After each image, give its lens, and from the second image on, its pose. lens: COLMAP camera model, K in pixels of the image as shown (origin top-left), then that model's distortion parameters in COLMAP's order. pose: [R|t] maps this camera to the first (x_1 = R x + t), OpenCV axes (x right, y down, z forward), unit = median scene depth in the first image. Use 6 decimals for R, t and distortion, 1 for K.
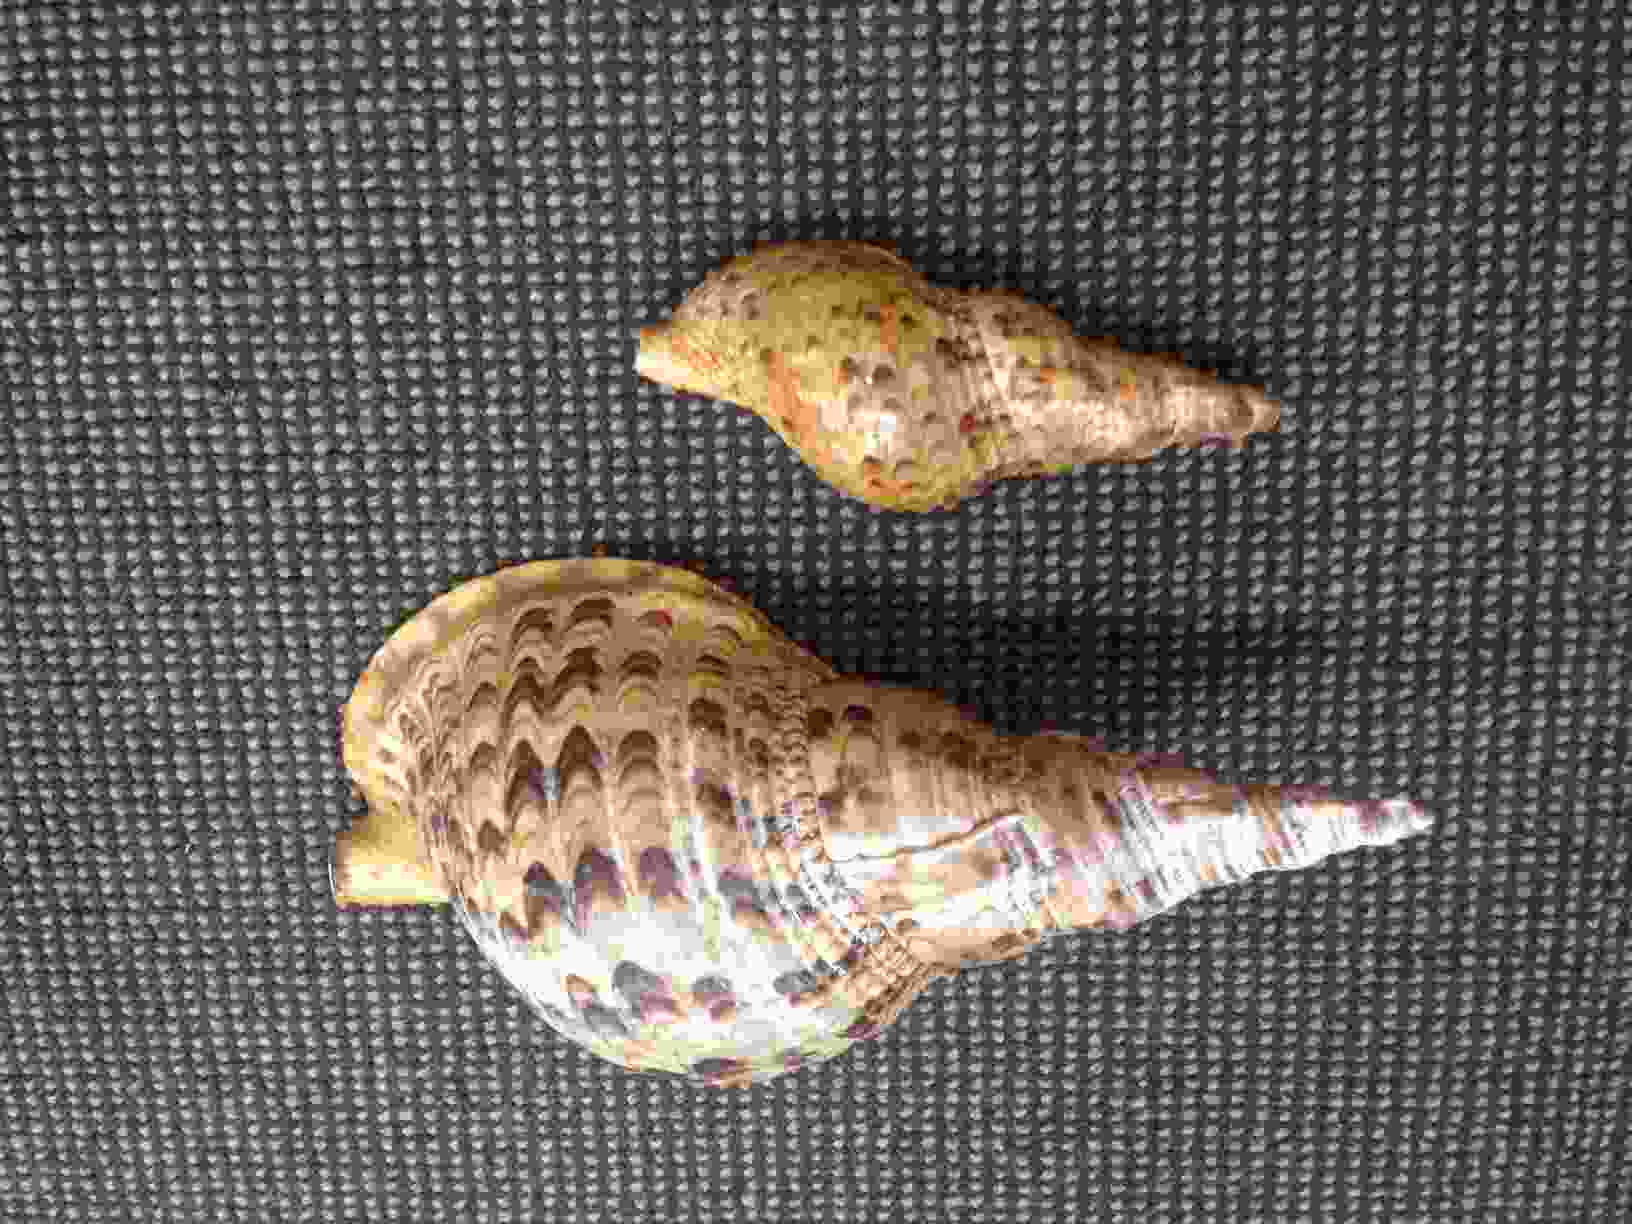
lens RADIAL K [[1536.0, 0, 816.0], [0, 1536.0, 612.0], [0, 0, 1]] dist [0.136971, -0.291811]
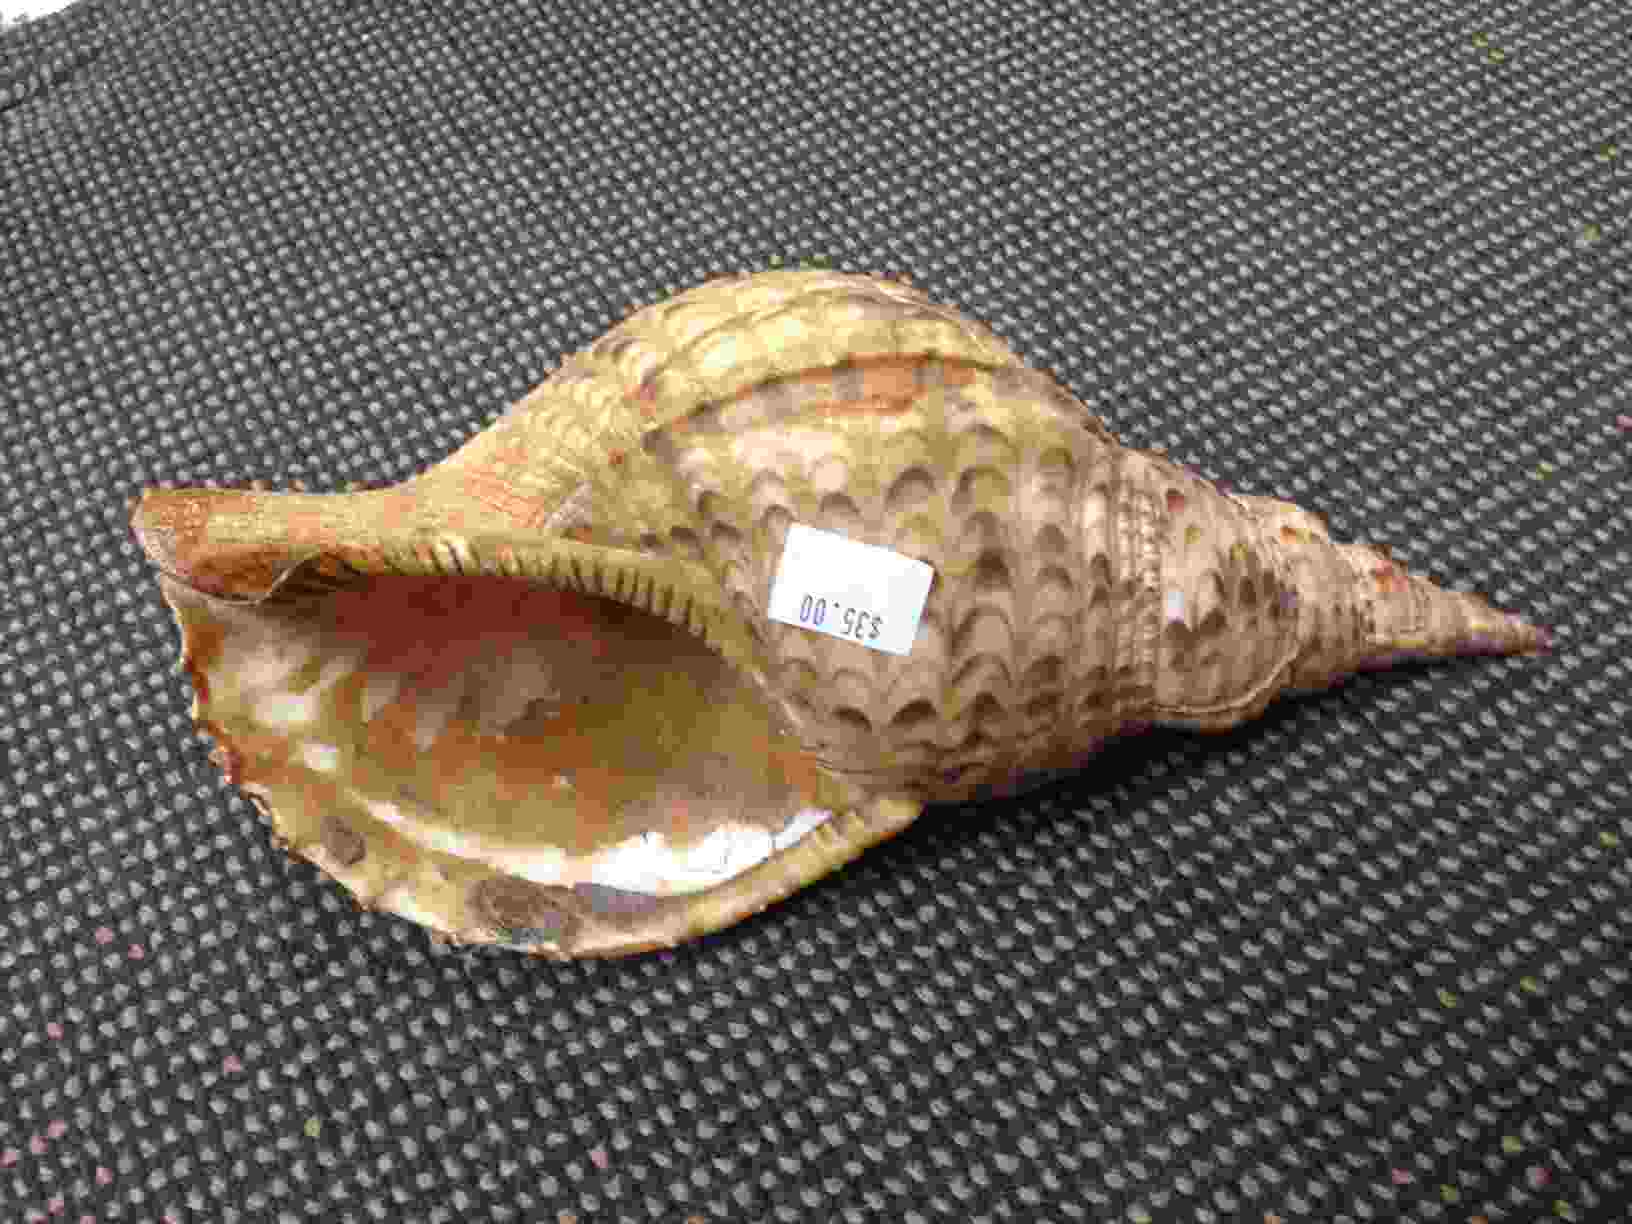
lens RADIAL K [[1536.0, 0, 816.0], [0, 1536.0, 612.0], [0, 0, 1]] dist [0.136971, -0.291811]
pose [[0.494724, 0.728225, -0.474275, 0.417988], [-0.858944, 0.326747, -0.394274, 0.125804], [-0.132152, 0.602432, 0.787154, 0.312113]]
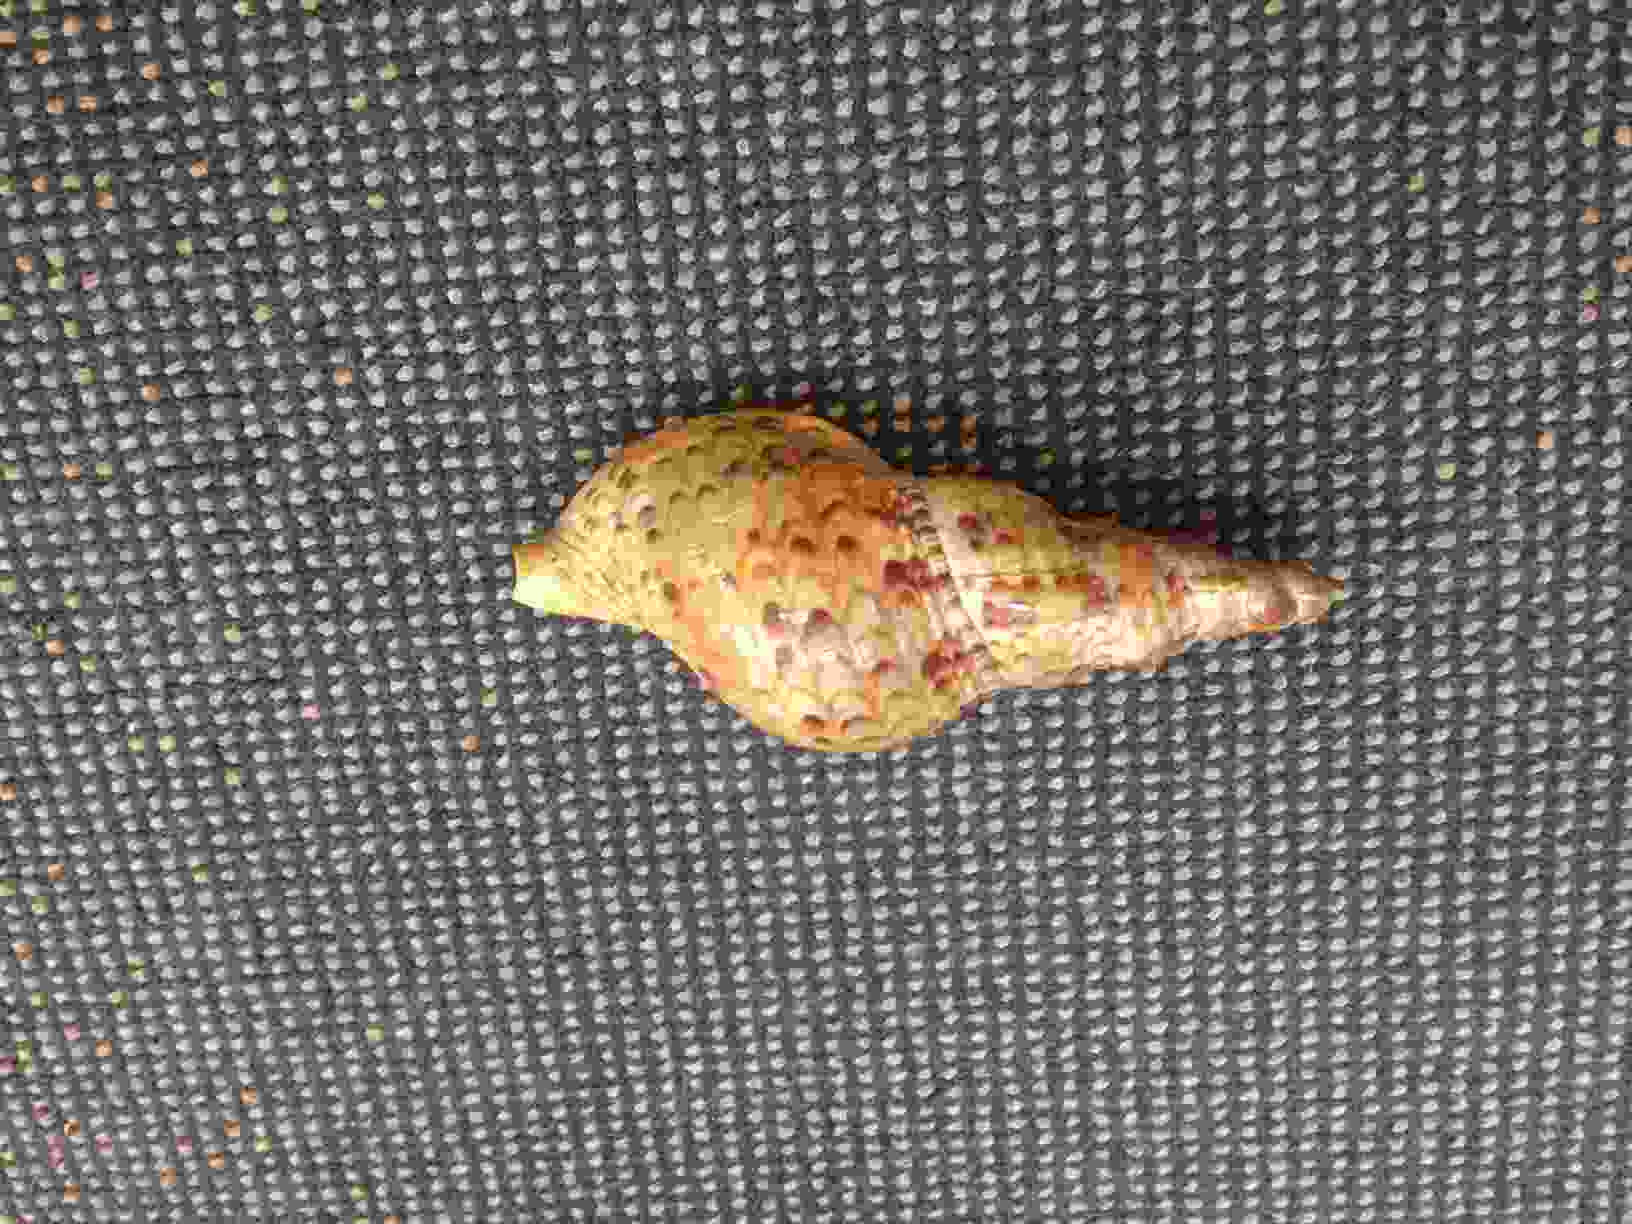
lens RADIAL K [[1536.0, 0, 816.0], [0, 1536.0, 612.0], [0, 0, 1]] dist [0.136971, -0.291811]
pose [[0.997723, -0.061824, -0.026969, 0.055740], [0.063885, 0.994435, 0.083767, -0.195969], [0.021640, -0.085299, 0.996120, 0.198125]]
